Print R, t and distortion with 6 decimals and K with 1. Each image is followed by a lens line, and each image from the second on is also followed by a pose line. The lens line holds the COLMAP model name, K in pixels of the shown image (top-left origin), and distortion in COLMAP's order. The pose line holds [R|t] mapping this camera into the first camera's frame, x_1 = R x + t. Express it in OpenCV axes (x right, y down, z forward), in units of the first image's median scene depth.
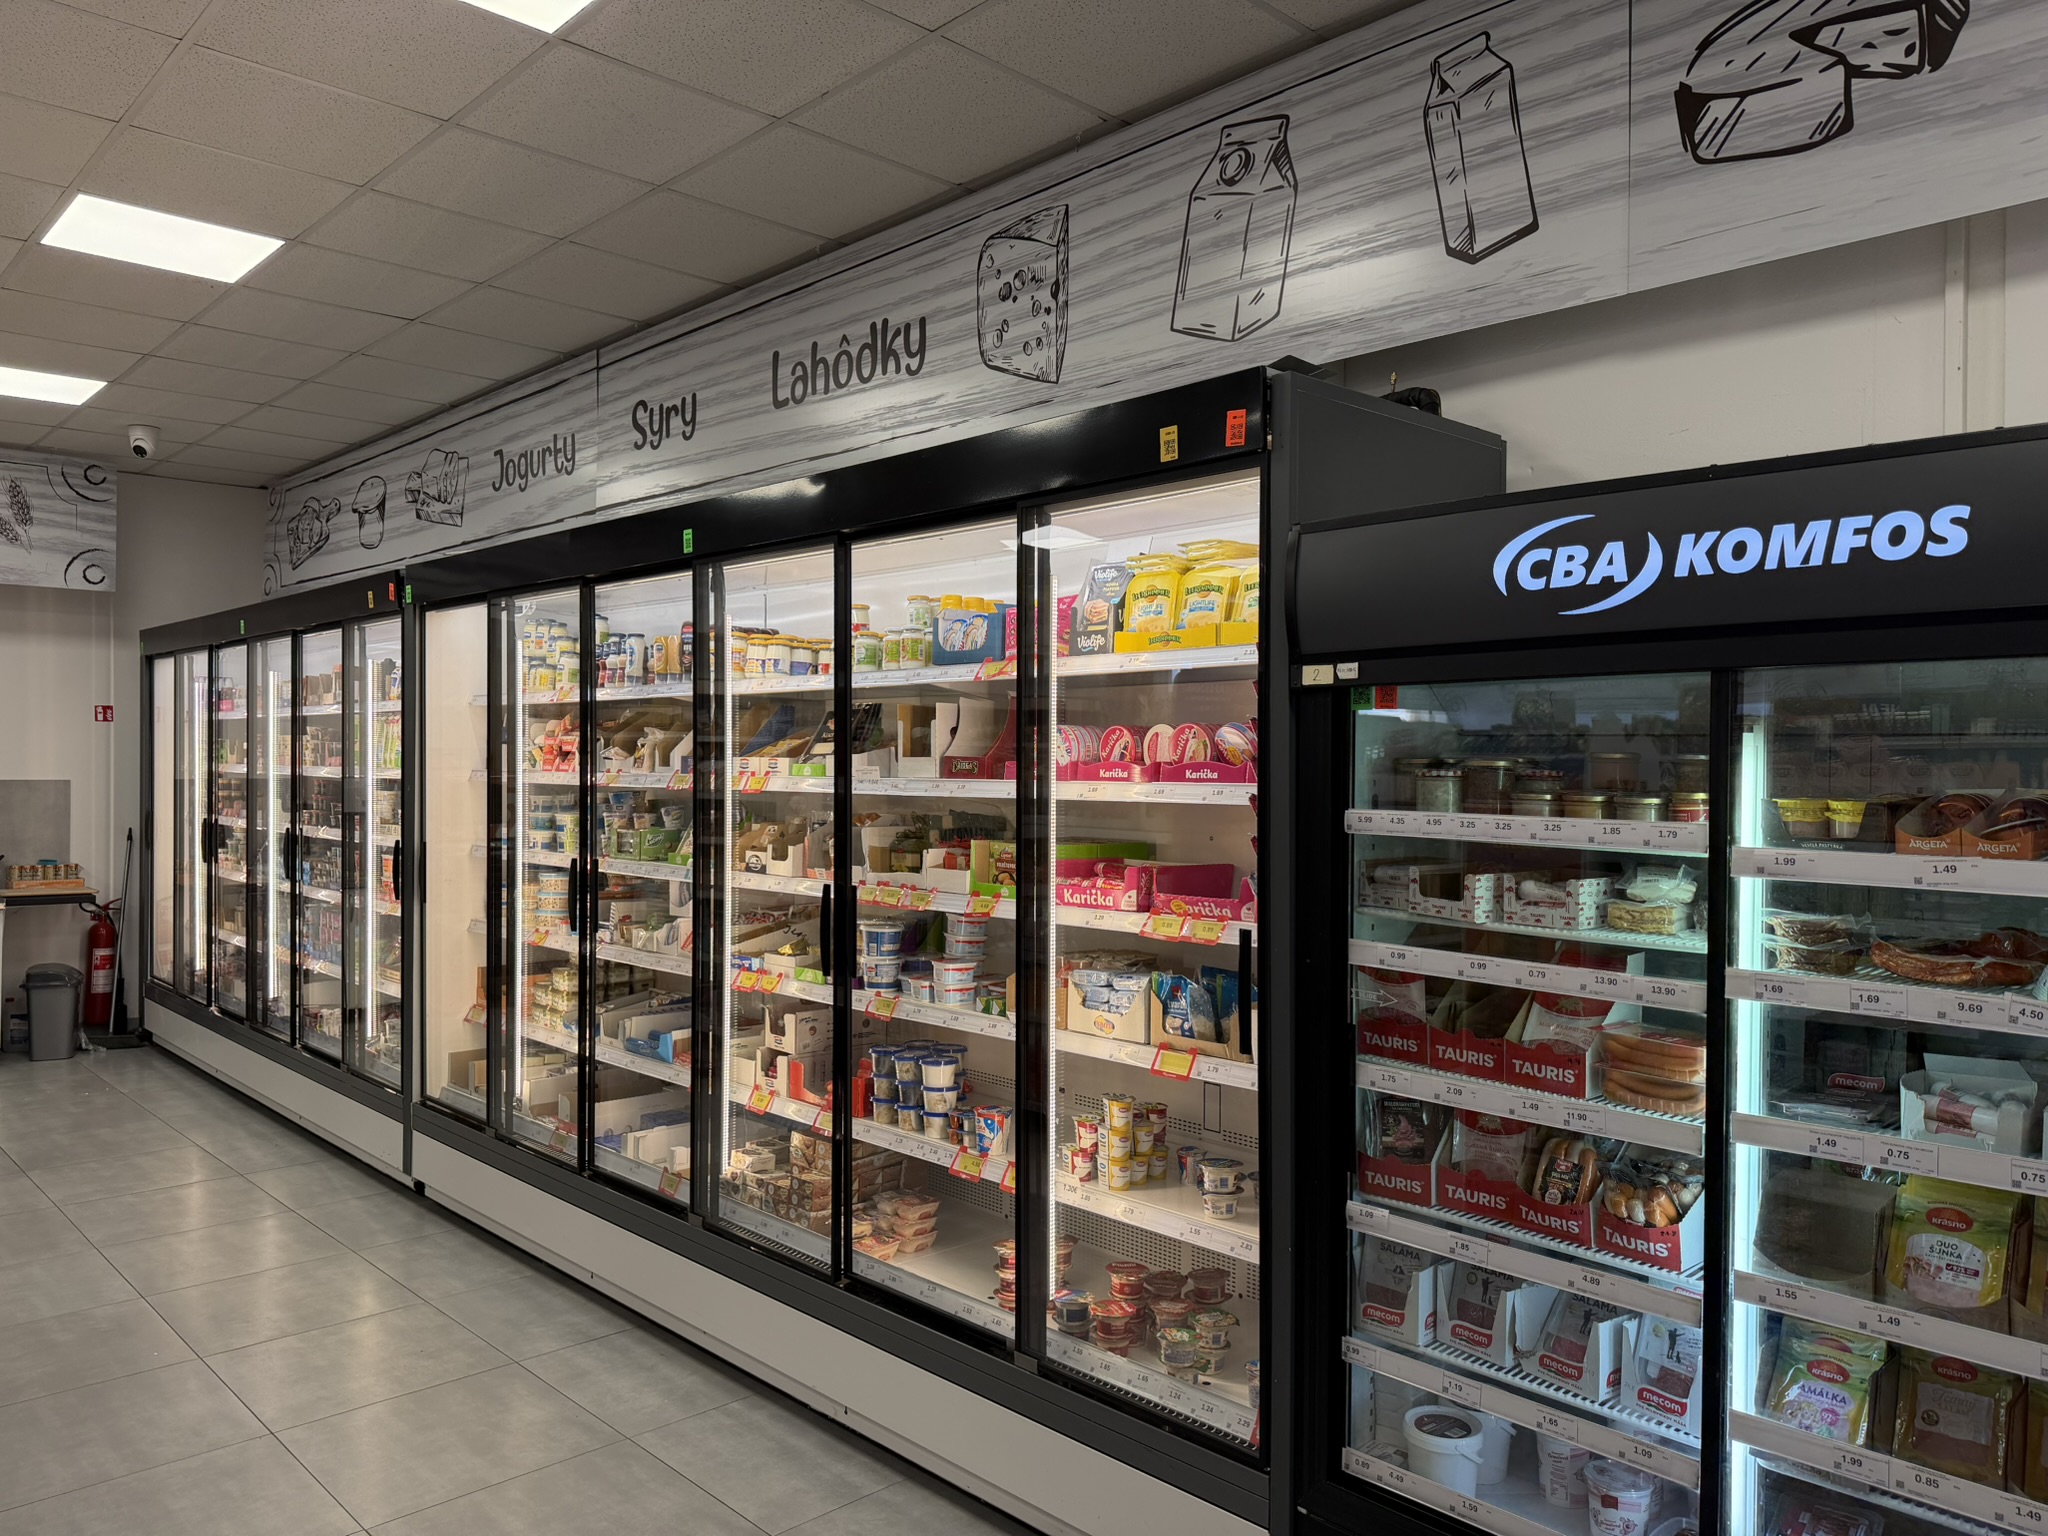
lens RADIAL K [[1430.2, 0, 1034.8], [0, 1430.2, 760.2], [0, 0, 1]] dist [0.031395, -0.066768]
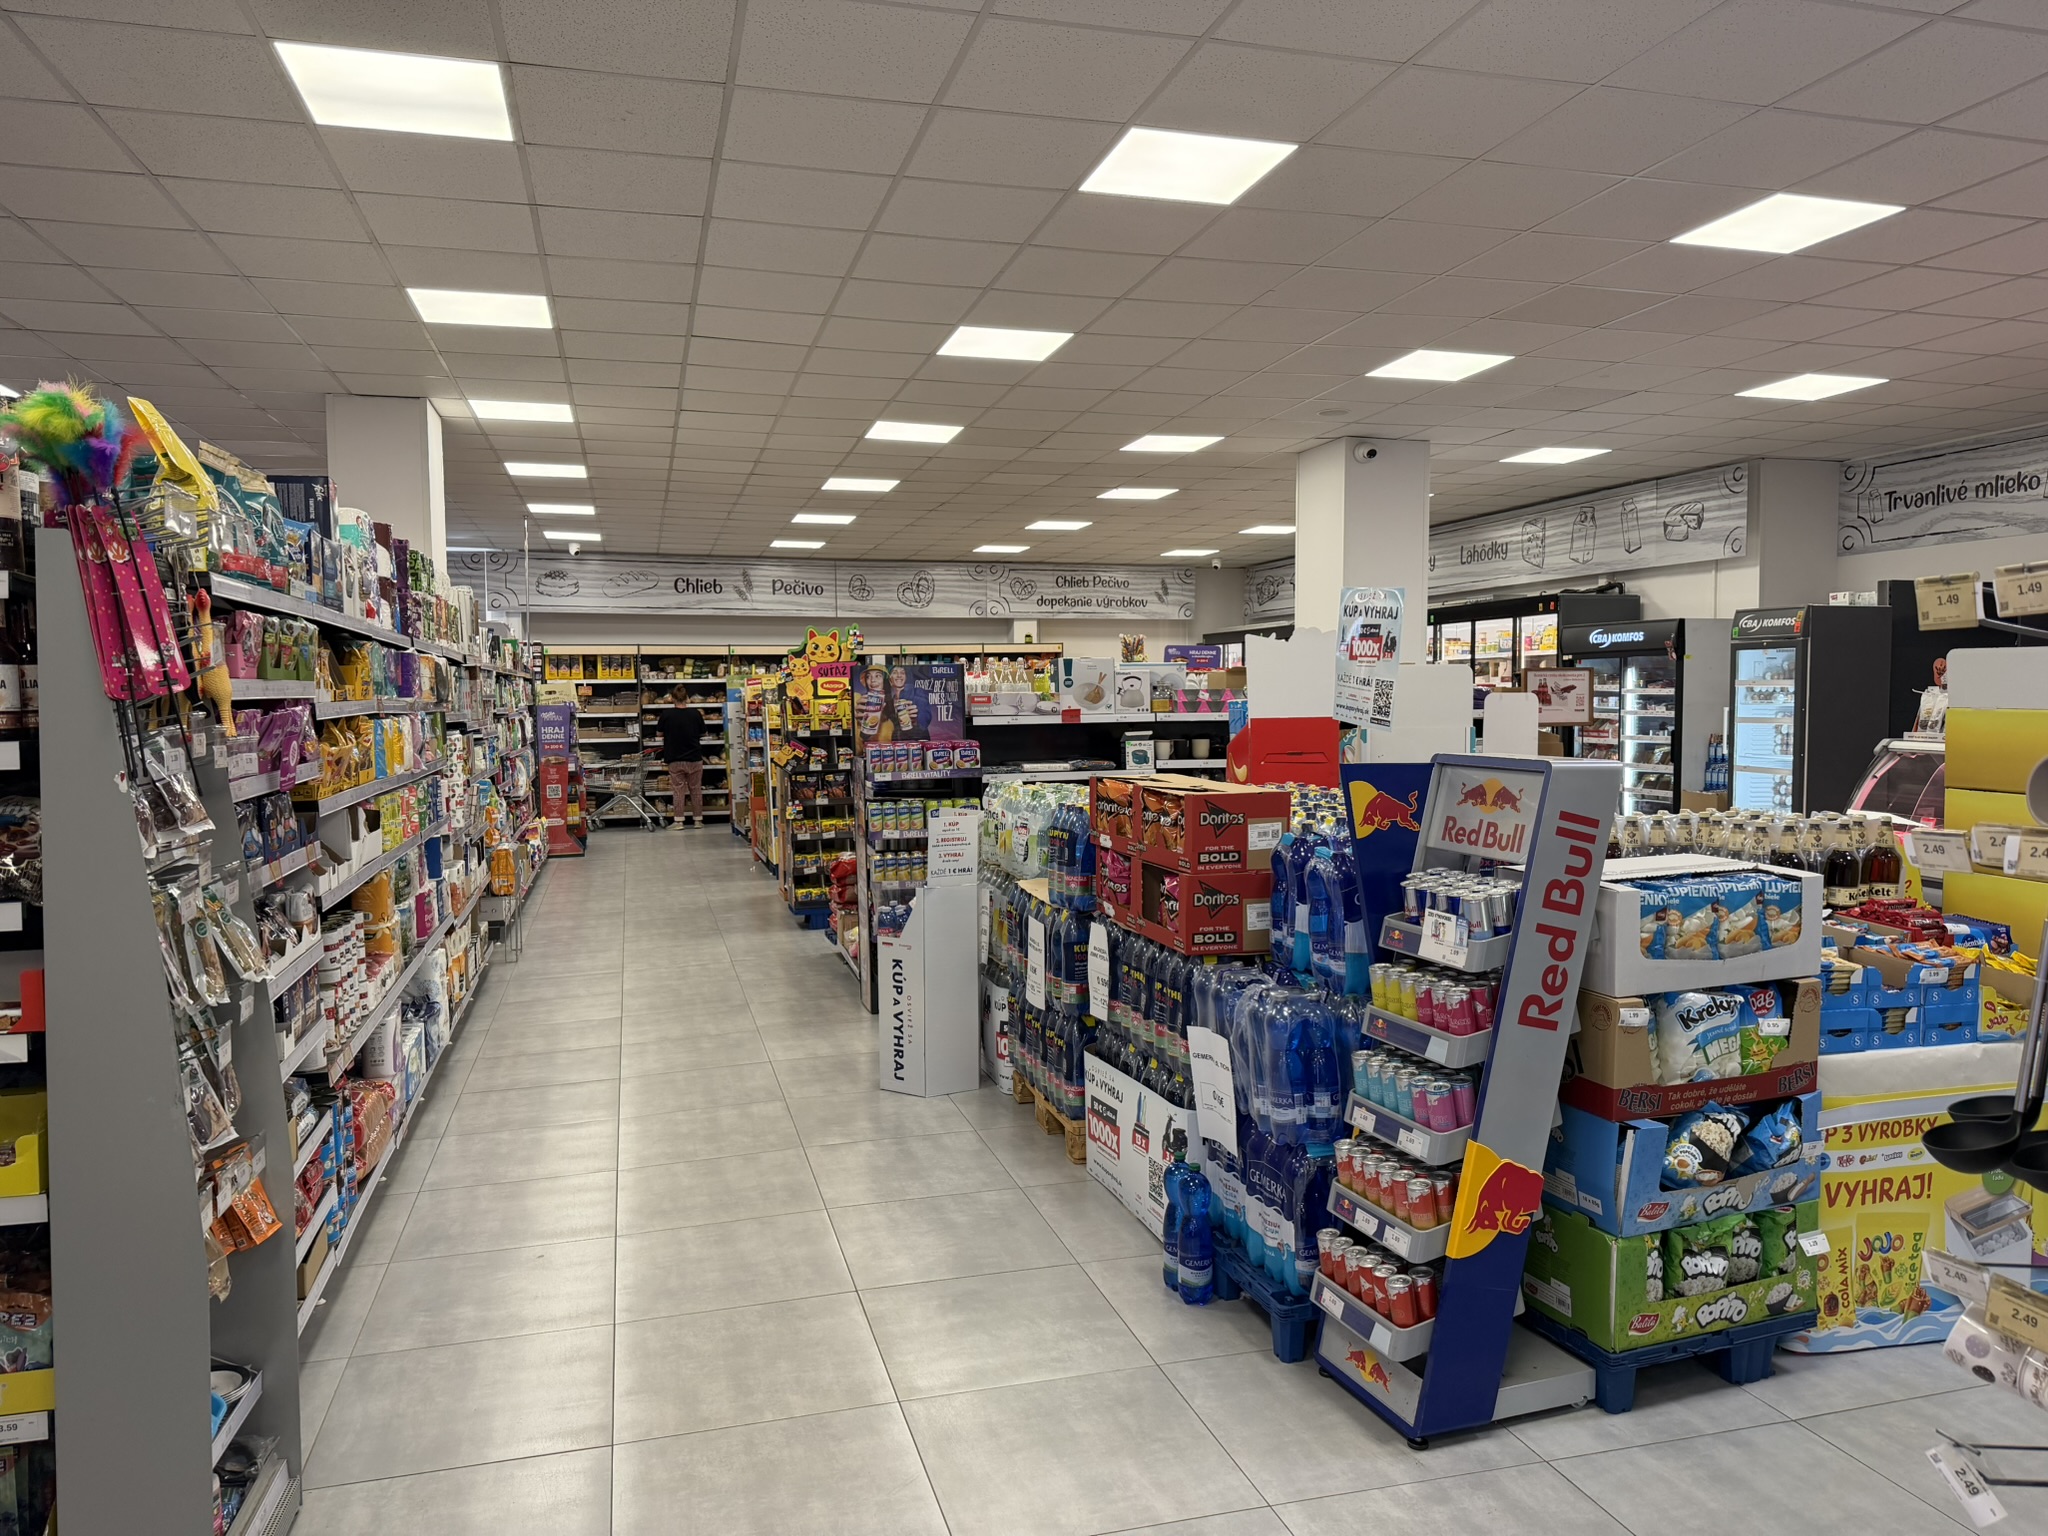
lens RADIAL K [[1426.1, 0, 1053.7], [0, 1426.1, 765.7], [0, 0, 1]] dist [0.078102, -0.002934]
pose [[0.886282, 0.015375, -0.462891, 0.832645], [0.004598, 0.999107, 0.041990, 0.087110], [0.463124, -0.039343, 0.885420, -3.744790]]
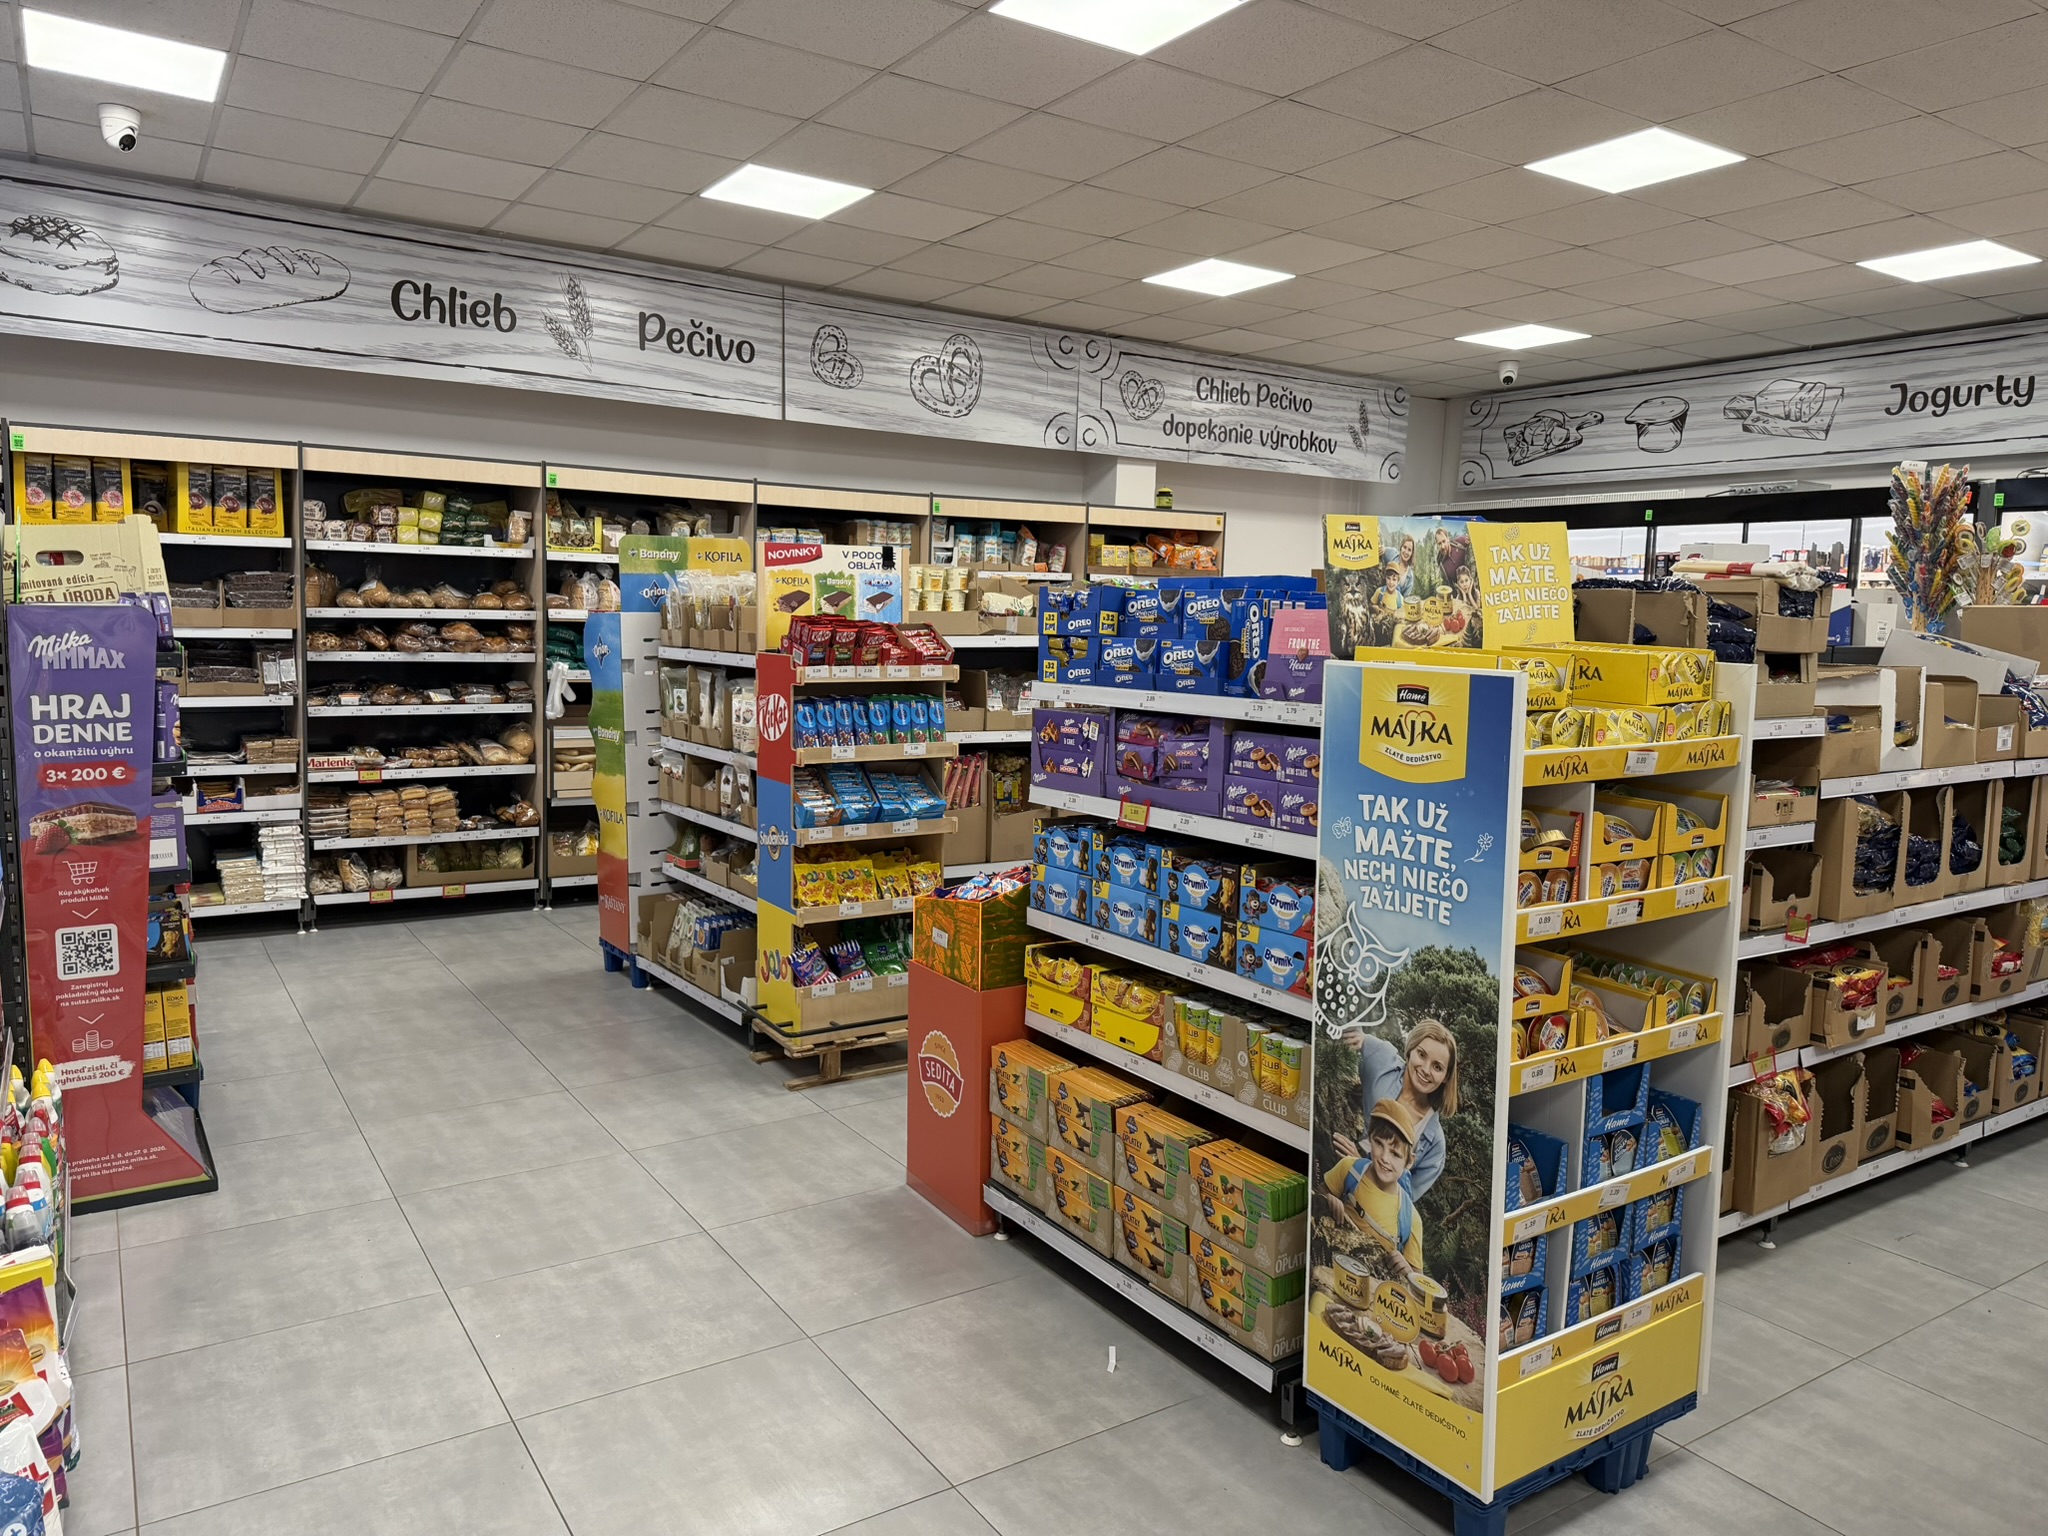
lens RADIAL K [[1430.2, 0, 1034.8], [0, 1430.2, 760.2], [0, 0, 1]] dist [0.031395, -0.066768]
pose [[0.983012, 0.047094, -0.177395, -2.094691], [-0.031325, 0.995388, 0.090667, 0.074456], [0.180847, -0.083570, 0.979954, -1.093704]]
